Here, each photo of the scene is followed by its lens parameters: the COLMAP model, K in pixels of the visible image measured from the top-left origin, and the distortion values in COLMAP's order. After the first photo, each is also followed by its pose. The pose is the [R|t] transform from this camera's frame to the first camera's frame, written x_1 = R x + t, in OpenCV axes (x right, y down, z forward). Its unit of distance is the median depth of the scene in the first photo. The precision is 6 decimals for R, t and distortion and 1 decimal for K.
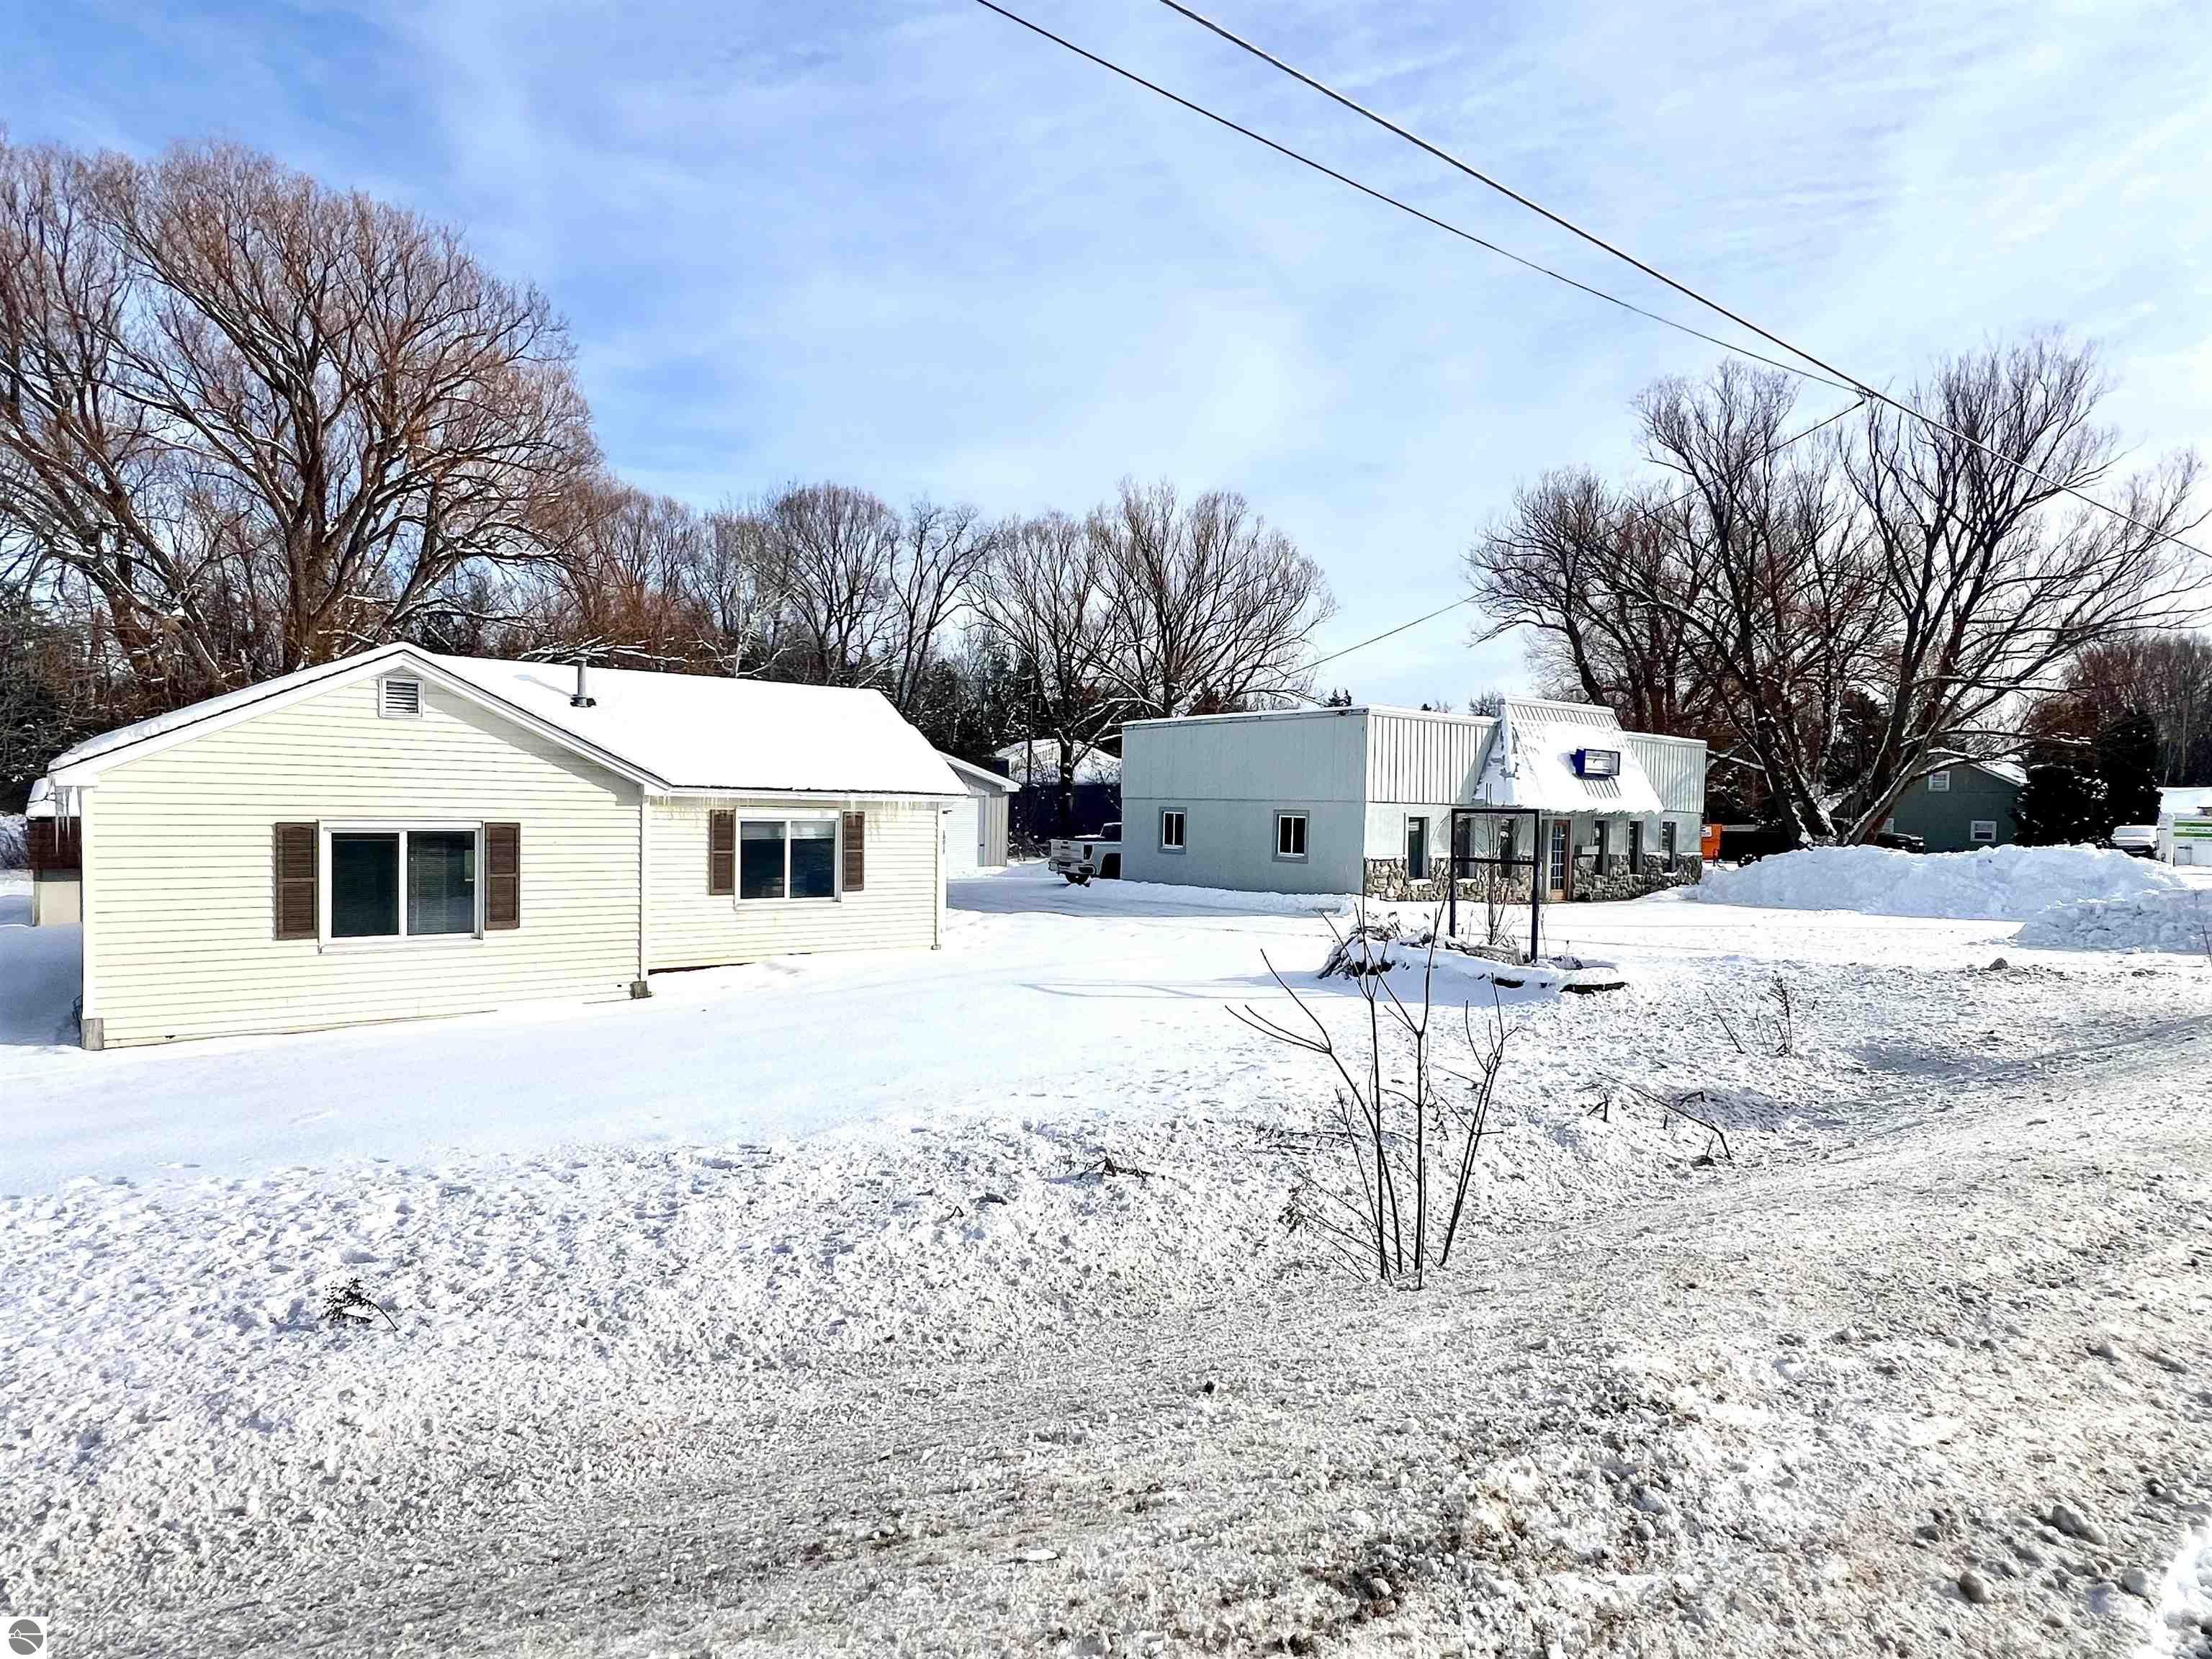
lens RADIAL K [[1161.5, 0, 1106.0], [0, 1161.5, 829.5], [0, 0, 1]] dist [0.014505, 0.000359]
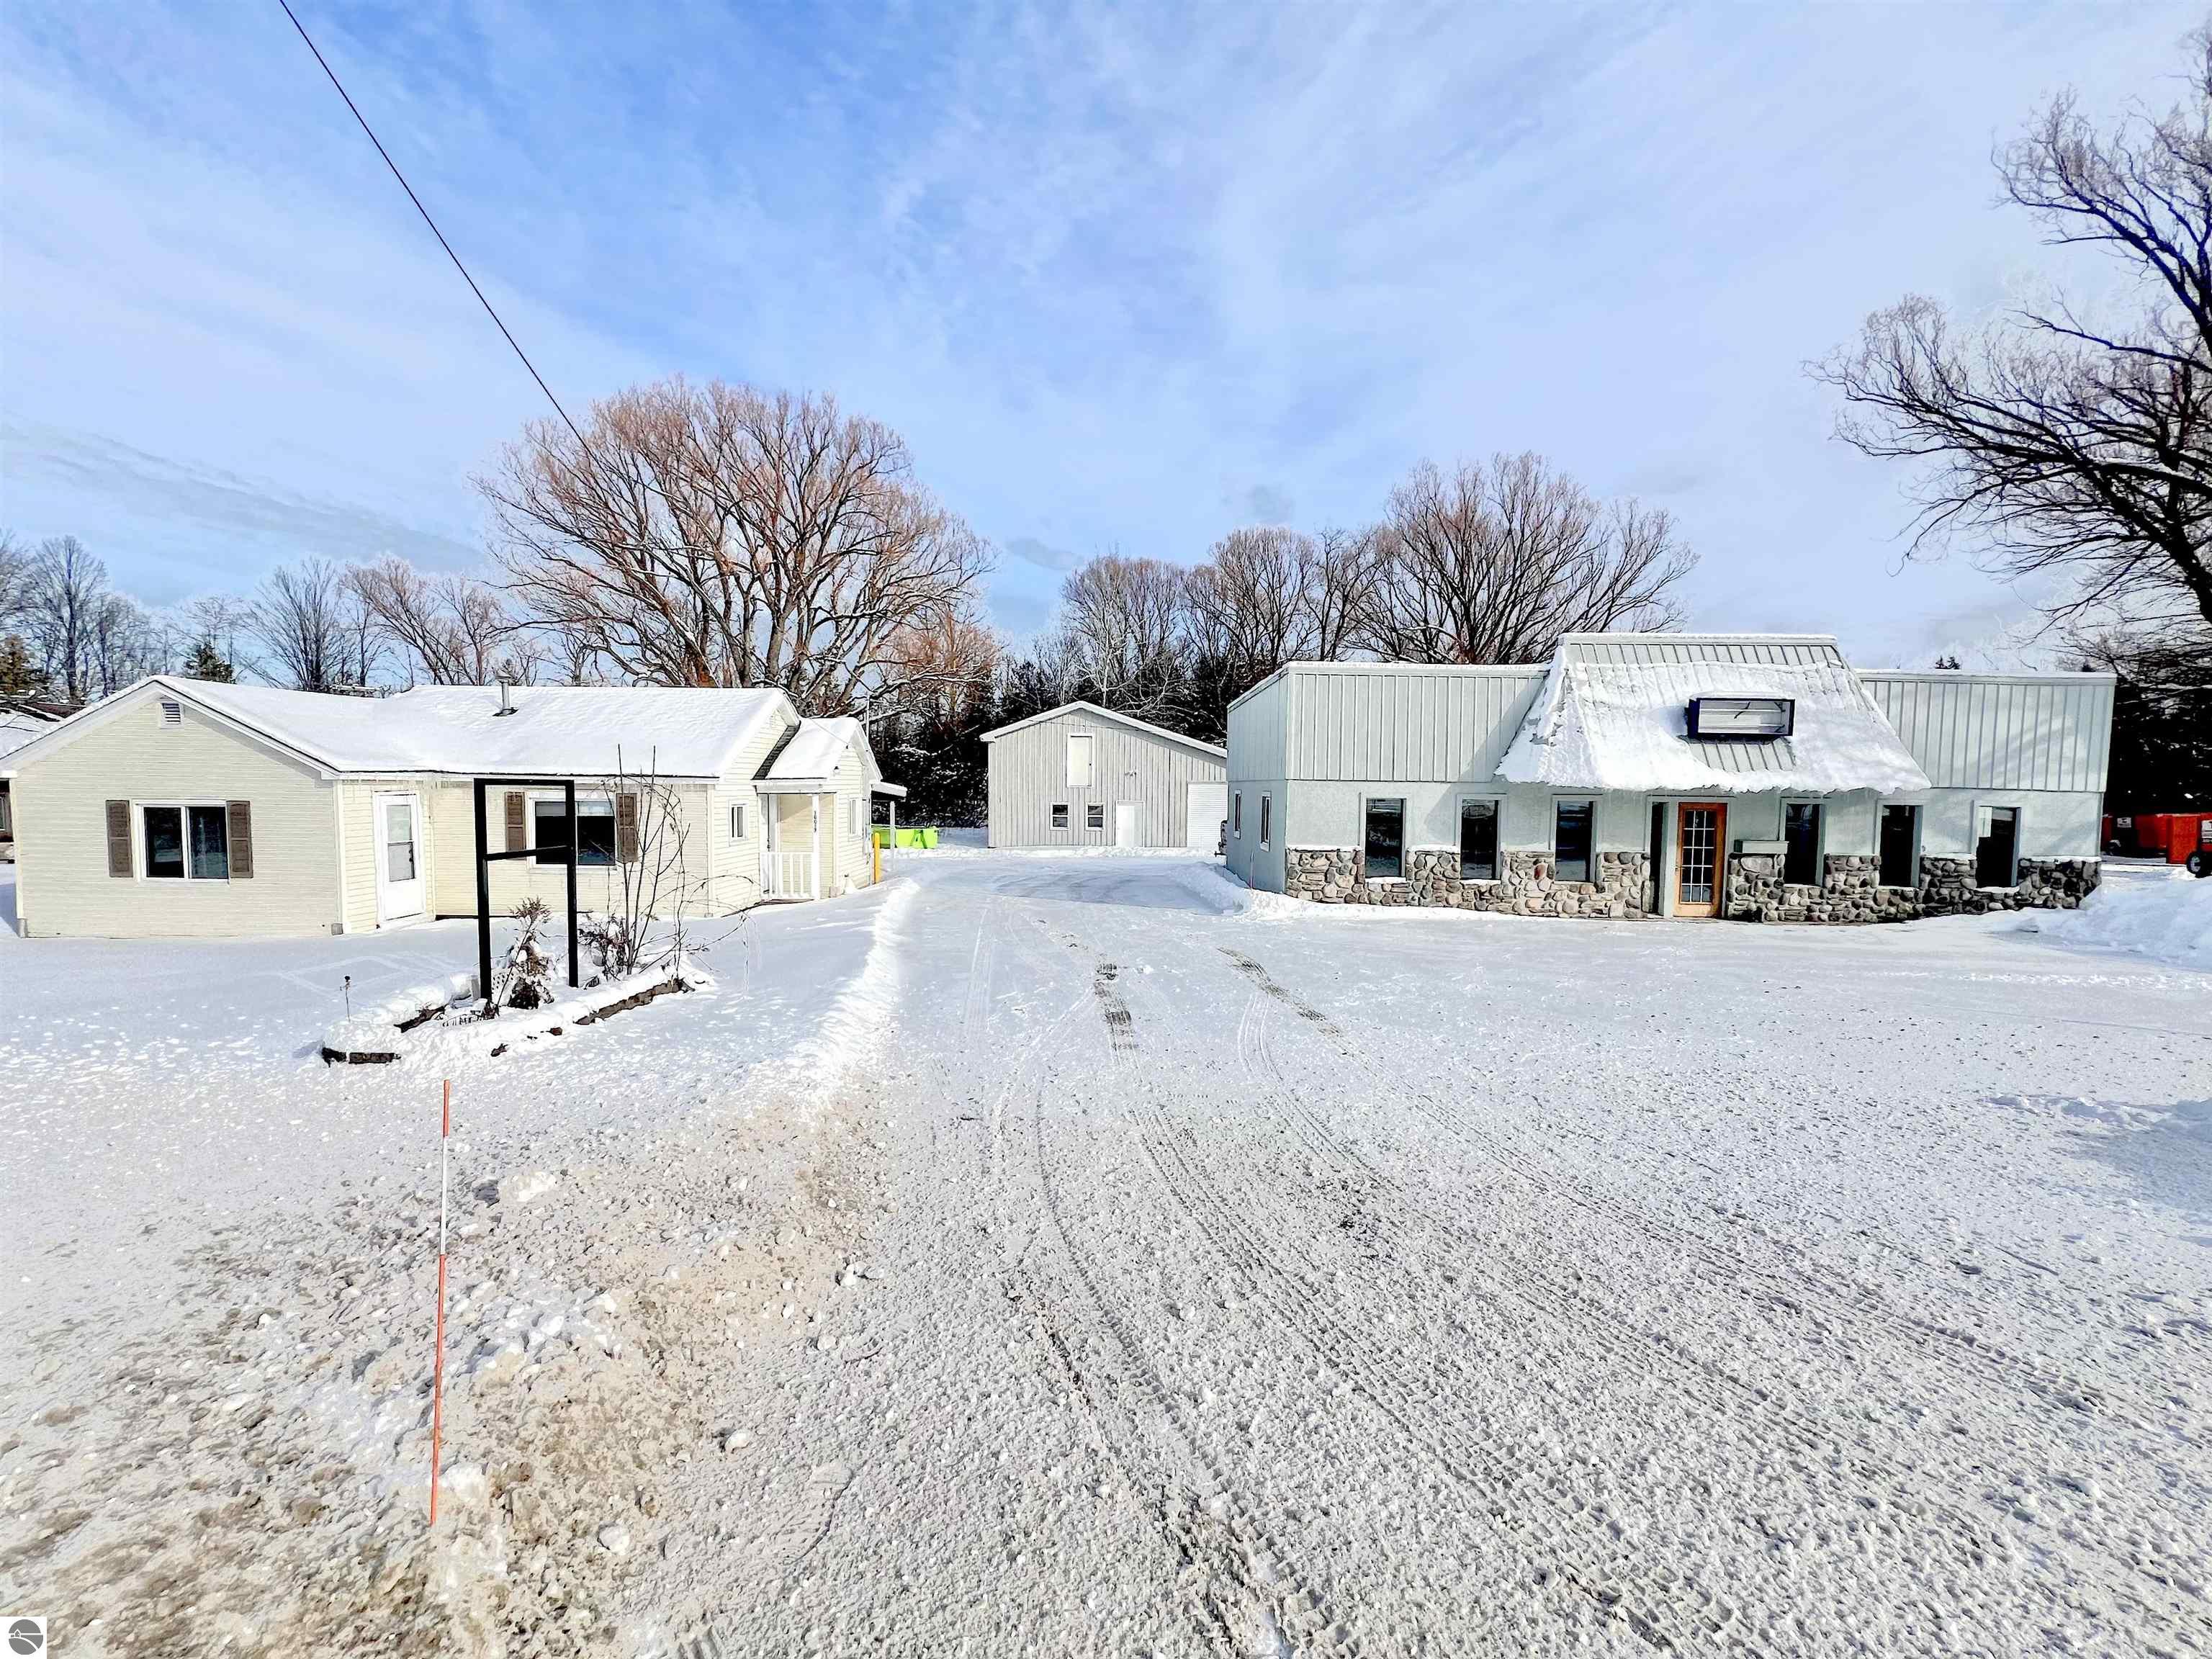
lens RADIAL K [[879.4, 0, 1106.0], [0, 879.4, 829.5], [0, 0, 1]] dist [-0.001419, -0.000002]
pose [[0.795939, 0.019741, -0.605055, 0.444336], [-0.007694, 0.999717, 0.022496, -0.001459], [0.605328, -0.013250, 0.795866, 0.378664]]
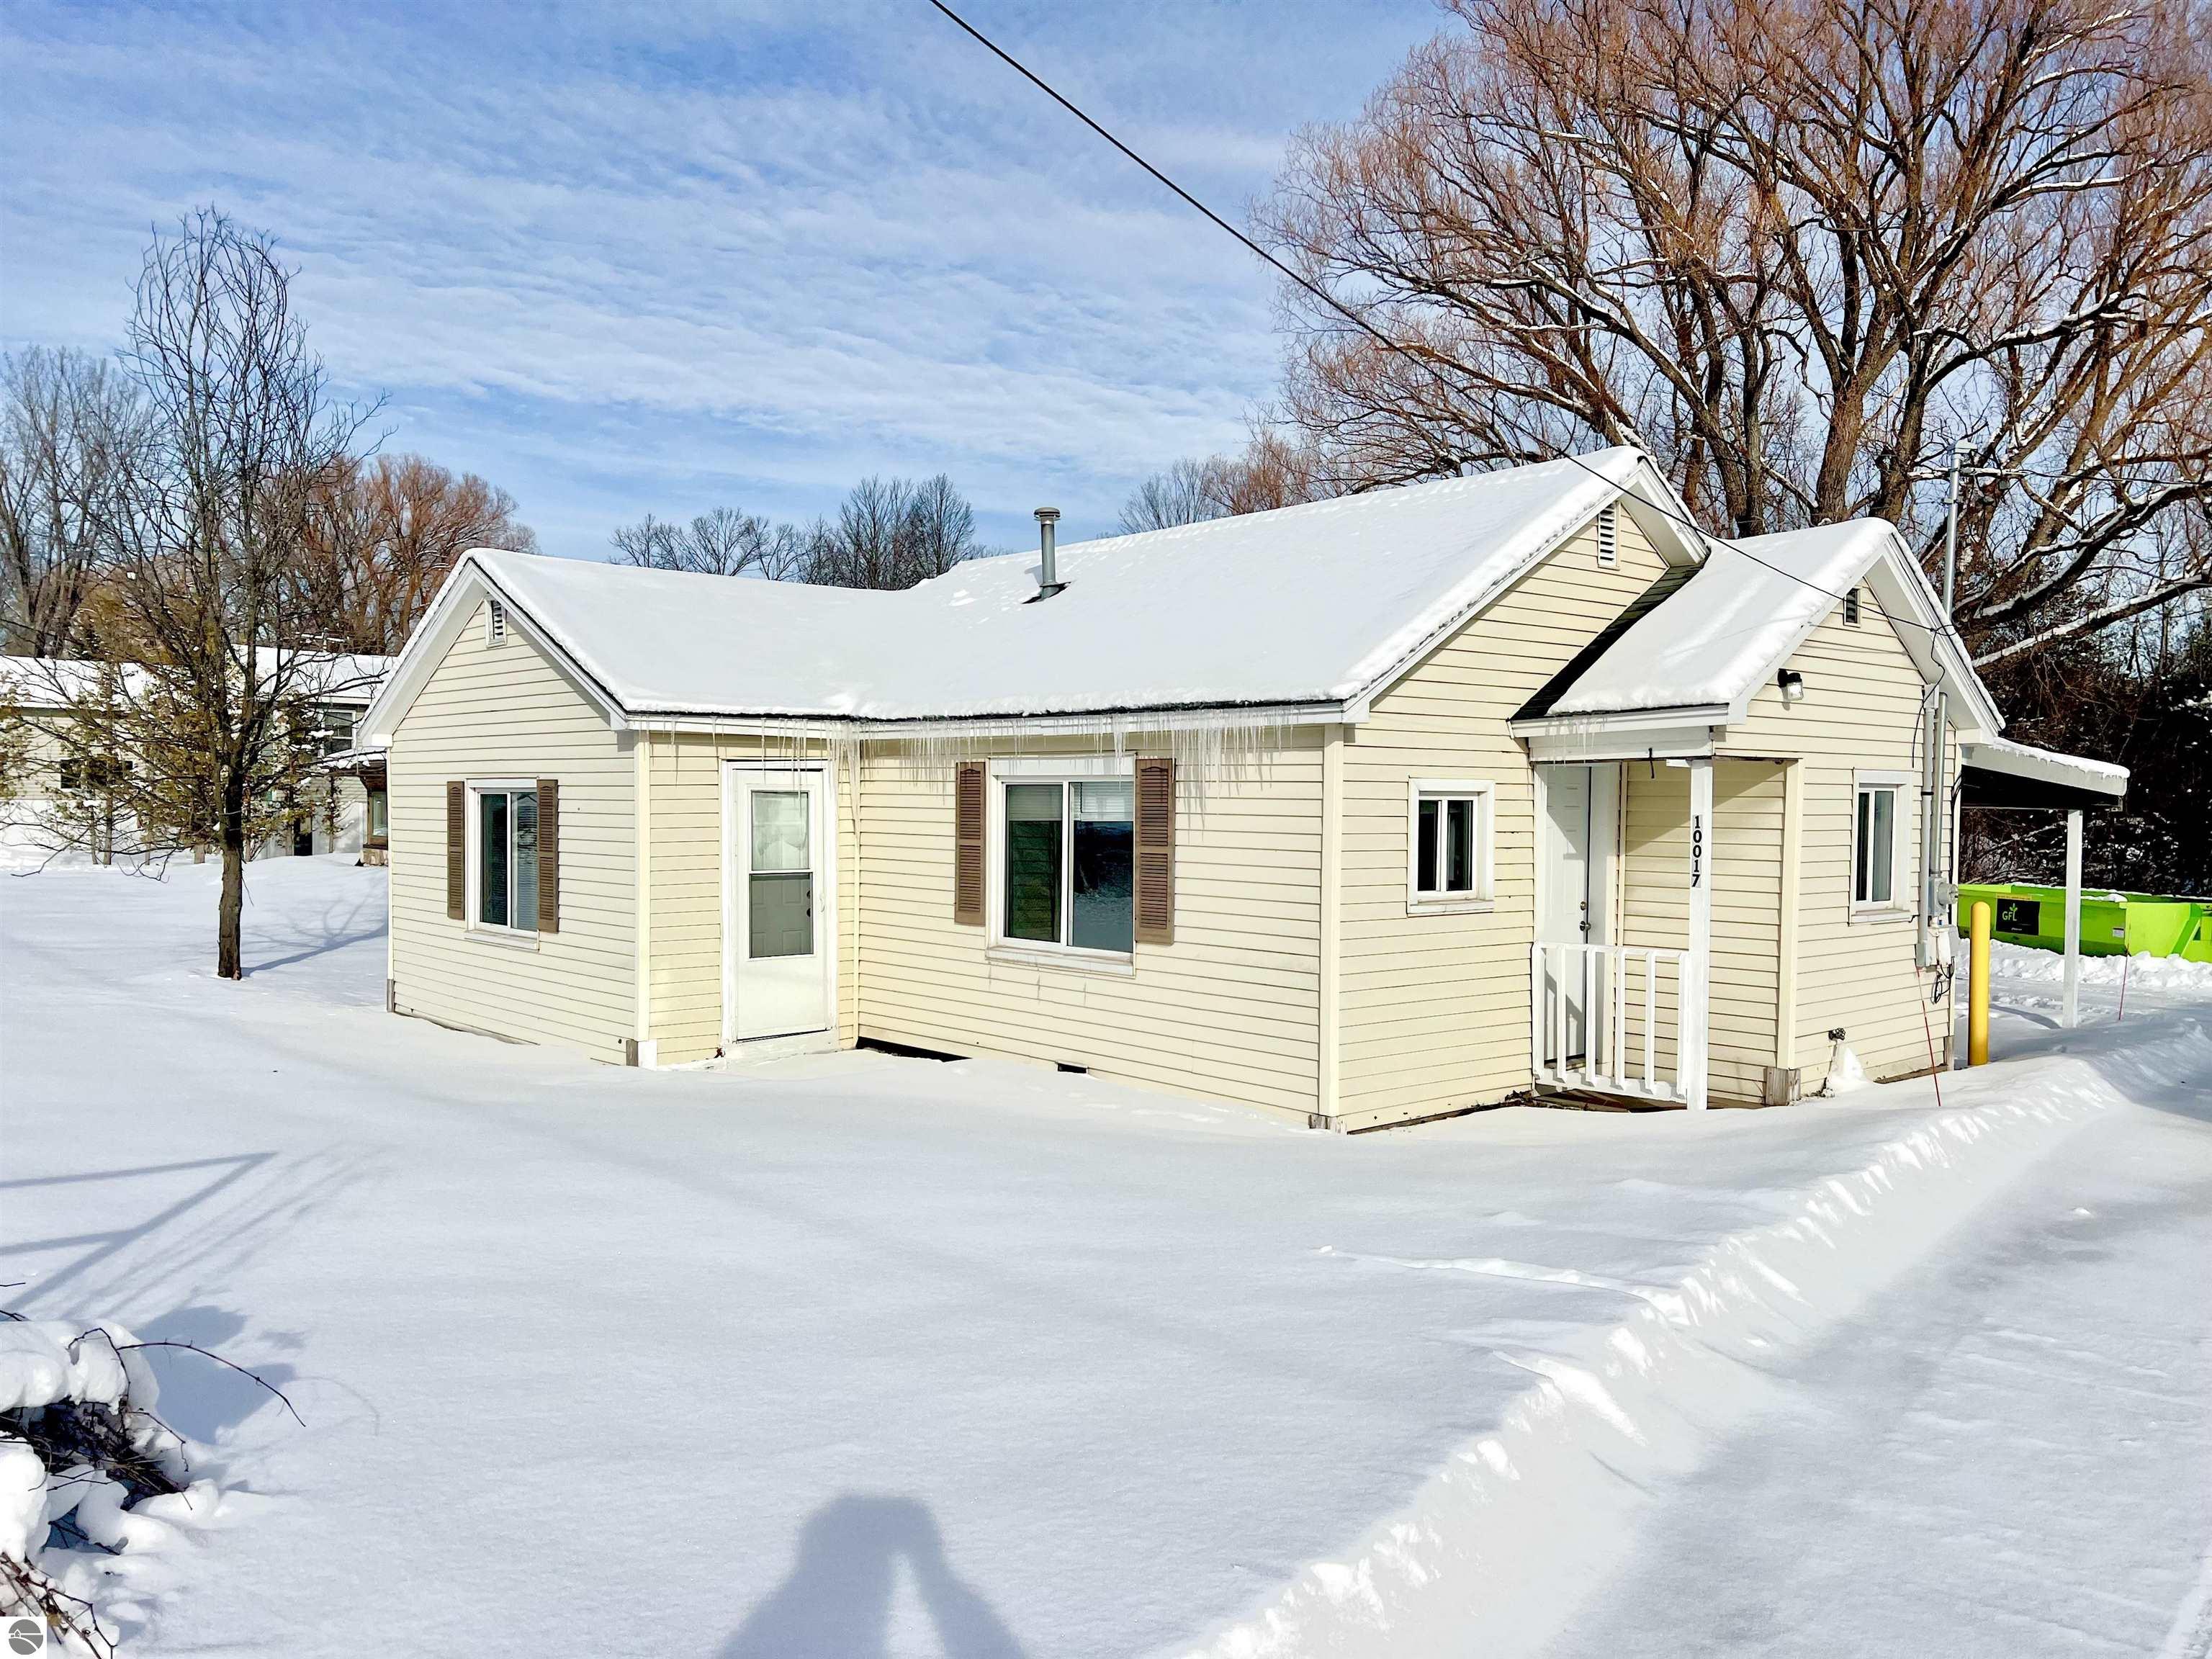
lens RADIAL K [[1658.6, 0, 1106.0], [0, 1658.6, 829.5], [0, 0, 1]] dist [0.009267, 0.002319]
pose [[0.081957, -0.000090, -0.996636, 0.250157], [-0.027757, 0.999612, -0.002373, 0.008167], [0.996249, 0.027858, 0.081923, 0.594512]]
